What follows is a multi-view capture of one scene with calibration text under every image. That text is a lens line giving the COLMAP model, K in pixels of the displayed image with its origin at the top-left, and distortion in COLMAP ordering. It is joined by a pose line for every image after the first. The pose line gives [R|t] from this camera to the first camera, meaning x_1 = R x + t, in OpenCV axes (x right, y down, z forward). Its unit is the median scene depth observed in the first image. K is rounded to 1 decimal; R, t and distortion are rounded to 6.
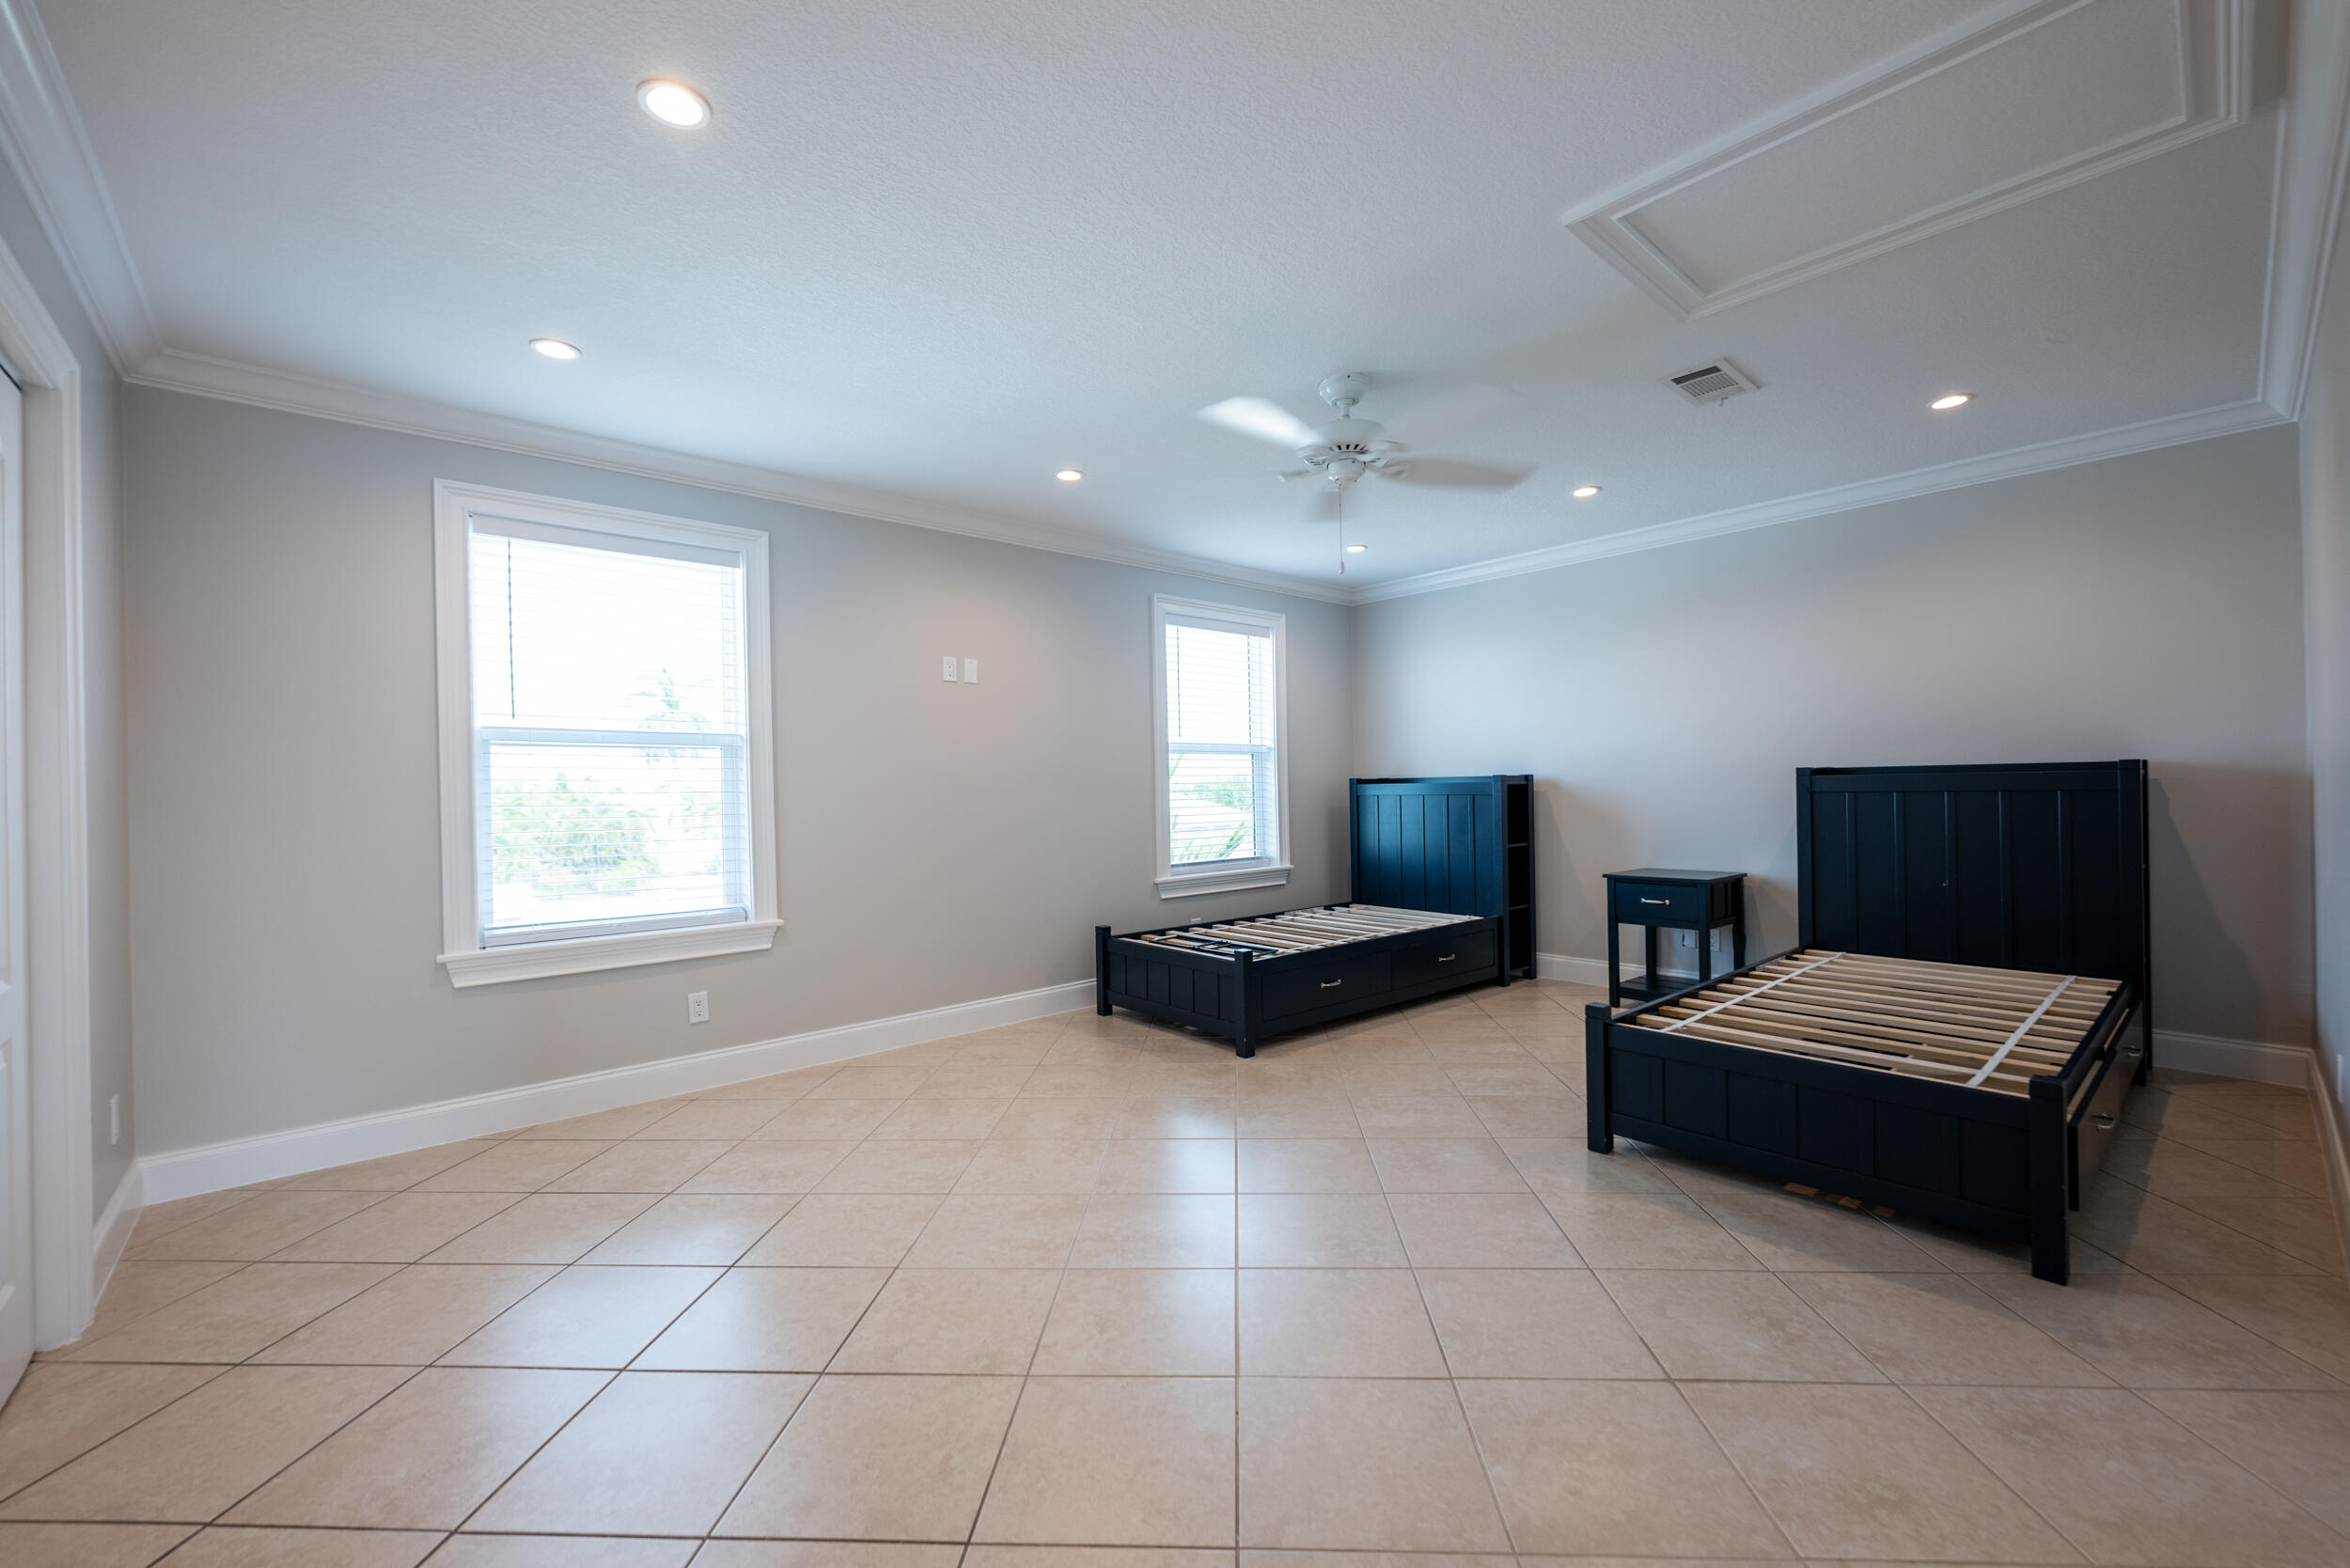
lens RADIAL K [[941.6, 0, 1192.8], [0, 941.6, 792.6], [0, 0, 1]] dist [-0.003157, -0.000216]
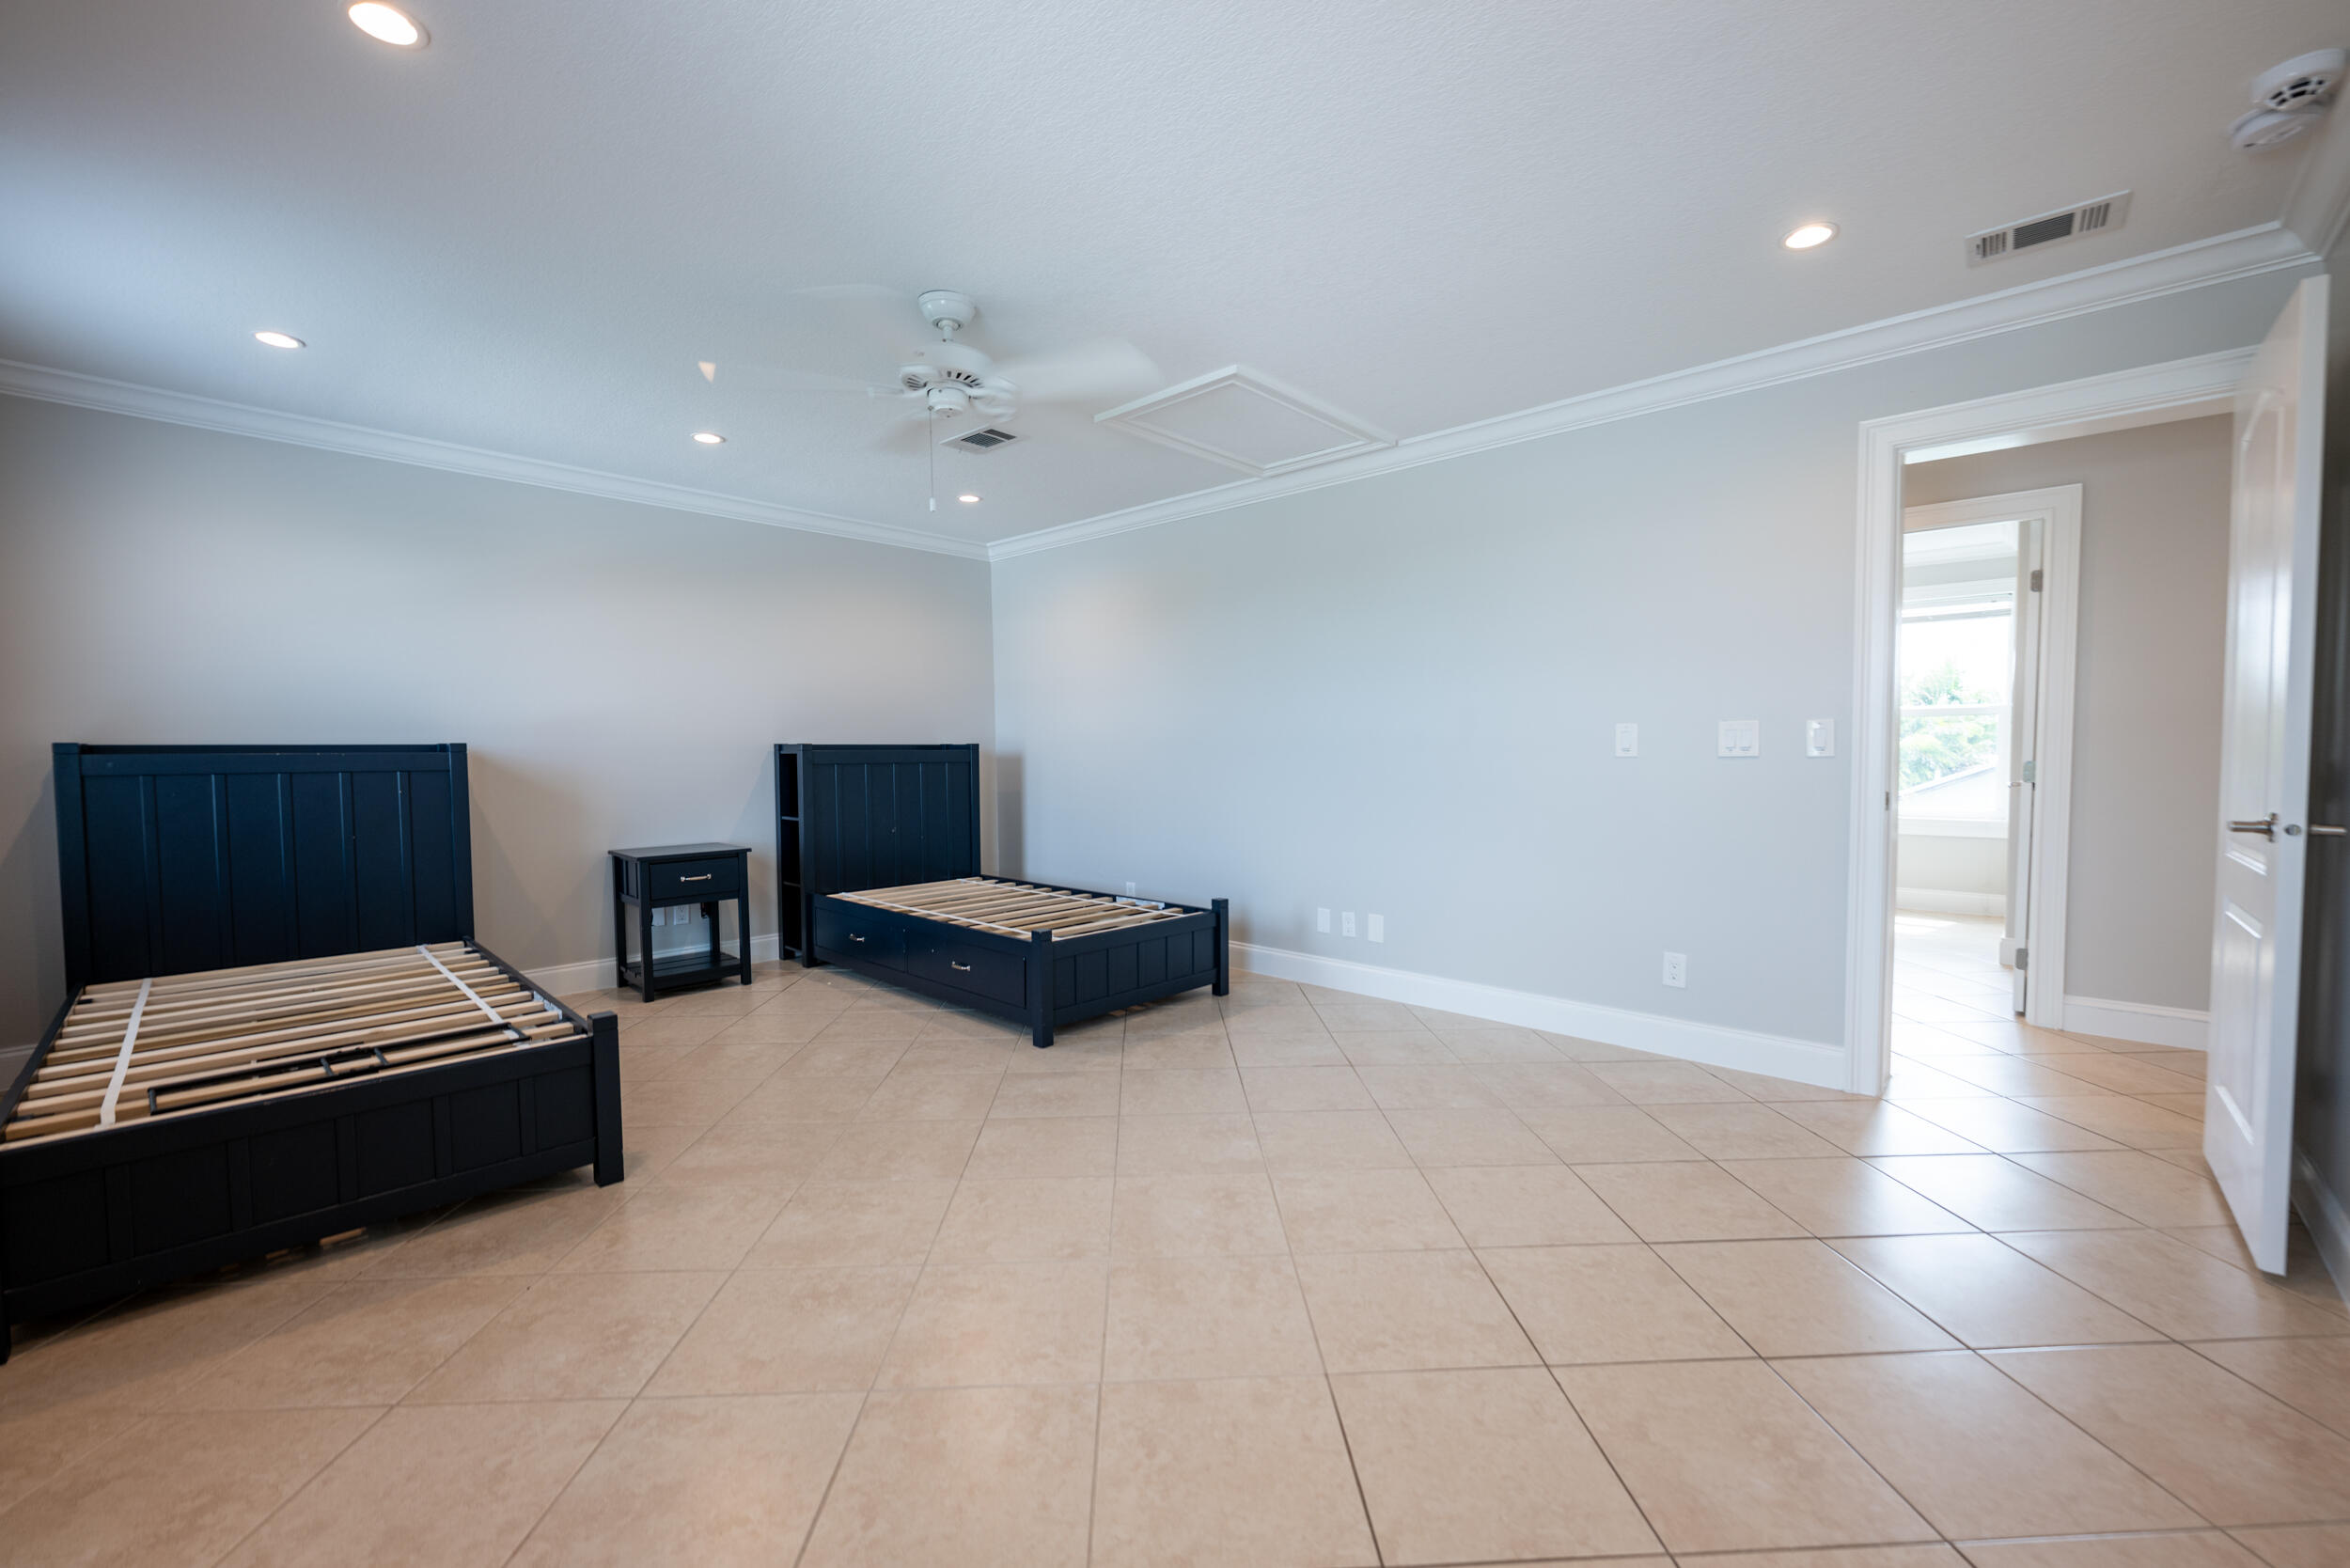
lens RADIAL K [[950.4, 0, 1185.4], [0, 950.4, 792.0], [0, 0, 1]] dist [-0.002468, 0.000390]
pose [[-0.093165, -0.026341, 0.995302, -0.694772], [0.013730, 0.999521, 0.027738, 0.010381], [-0.995556, 0.016250, -0.092758, 0.778135]]
